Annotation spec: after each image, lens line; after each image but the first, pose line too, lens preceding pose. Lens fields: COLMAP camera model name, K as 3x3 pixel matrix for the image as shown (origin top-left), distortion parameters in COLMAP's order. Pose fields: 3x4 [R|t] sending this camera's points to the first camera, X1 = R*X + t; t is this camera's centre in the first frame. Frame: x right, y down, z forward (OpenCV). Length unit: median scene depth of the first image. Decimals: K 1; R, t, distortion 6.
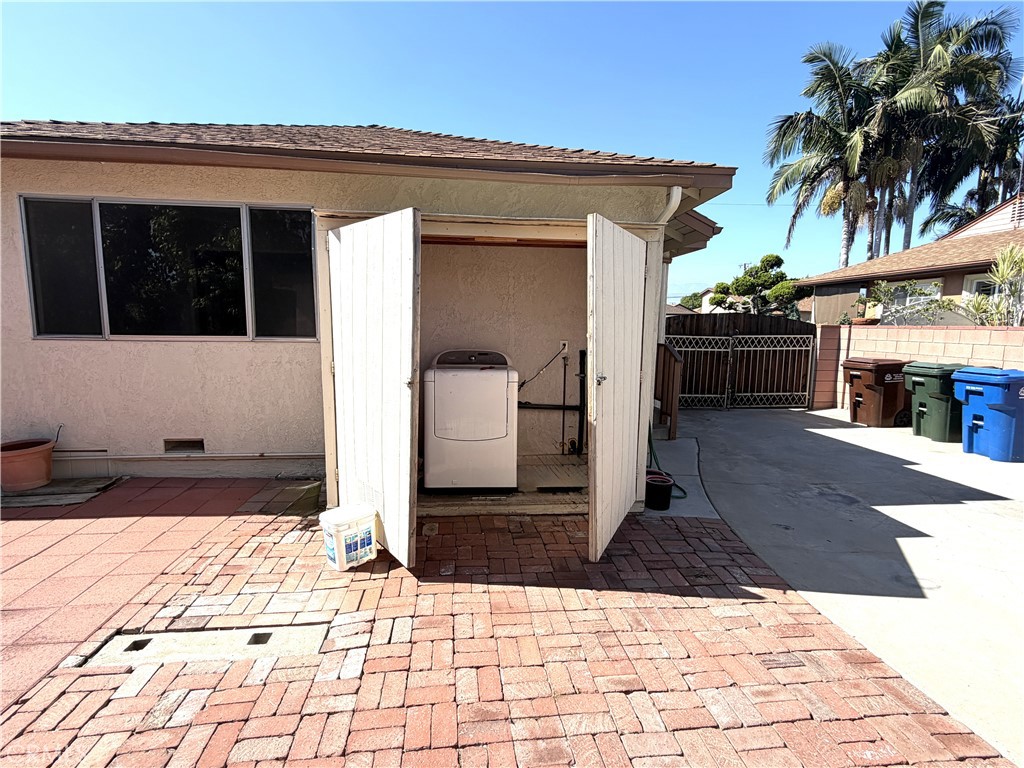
lens RADIAL K [[485.1, 0, 513.0], [0, 485.1, 391.2], [0, 0, 1]] dist [-0.002768, -0.000125]
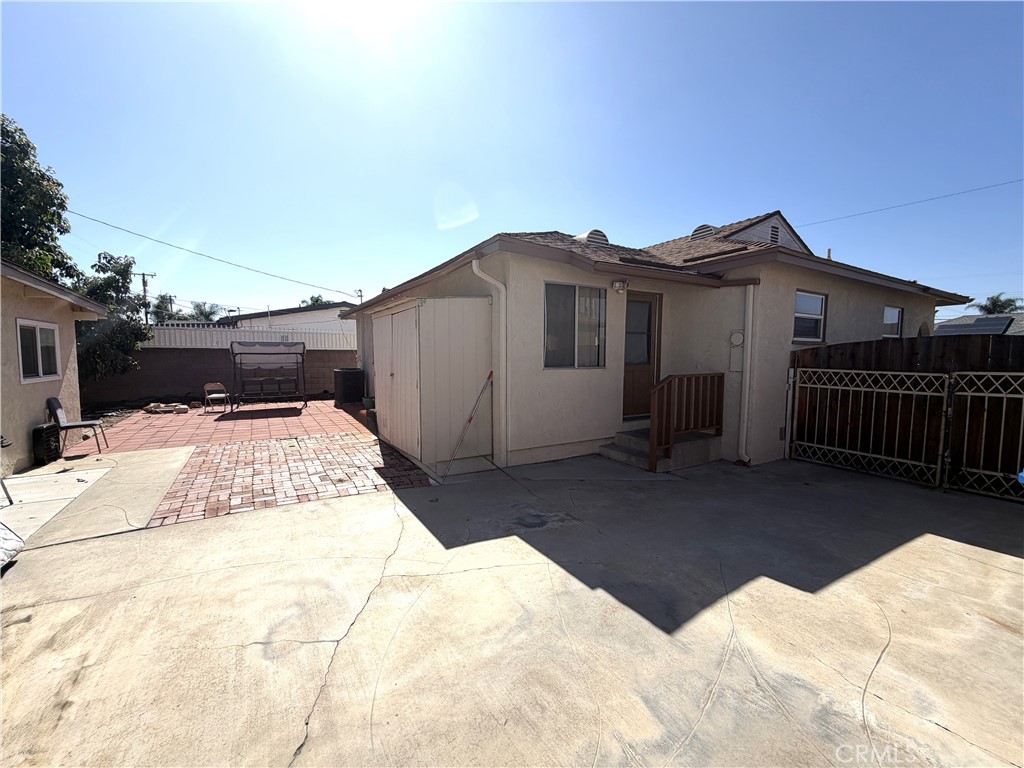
lens RADIAL K [[409.2, 0, 512.1], [0, 409.2, 388.2], [0, 0, 1]] dist [-0.001114, -0.000088]
pose [[0.429561, 0.056539, -0.901266, 0.719754], [-0.125377, 0.992106, 0.002480, -0.025978], [0.894292, 0.111933, 0.433259, 0.287366]]
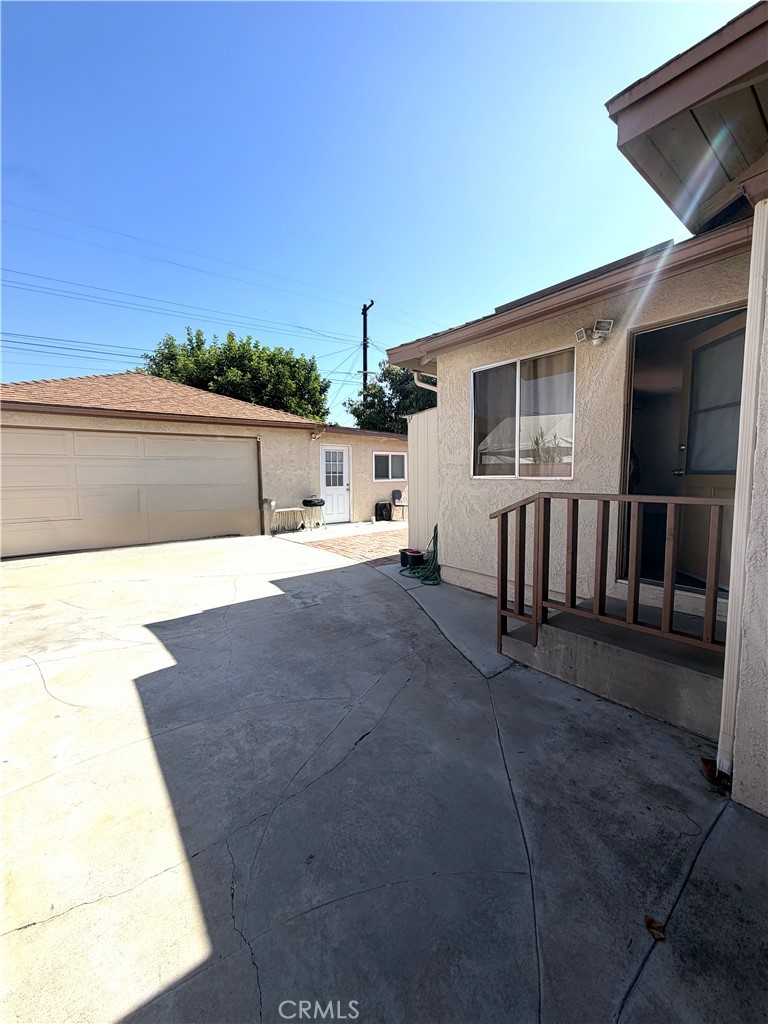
lens RADIAL K [[409.2, 0, 383.1], [0, 409.2, 507.3], [0, 0, 1]] dist [-0.001114, -0.000088]
pose [[-0.840470, 0.037446, -0.540562, 0.547111], [-0.083831, 0.976612, 0.197994, -0.120534], [0.535333, 0.211724, -0.817674, 0.992365]]
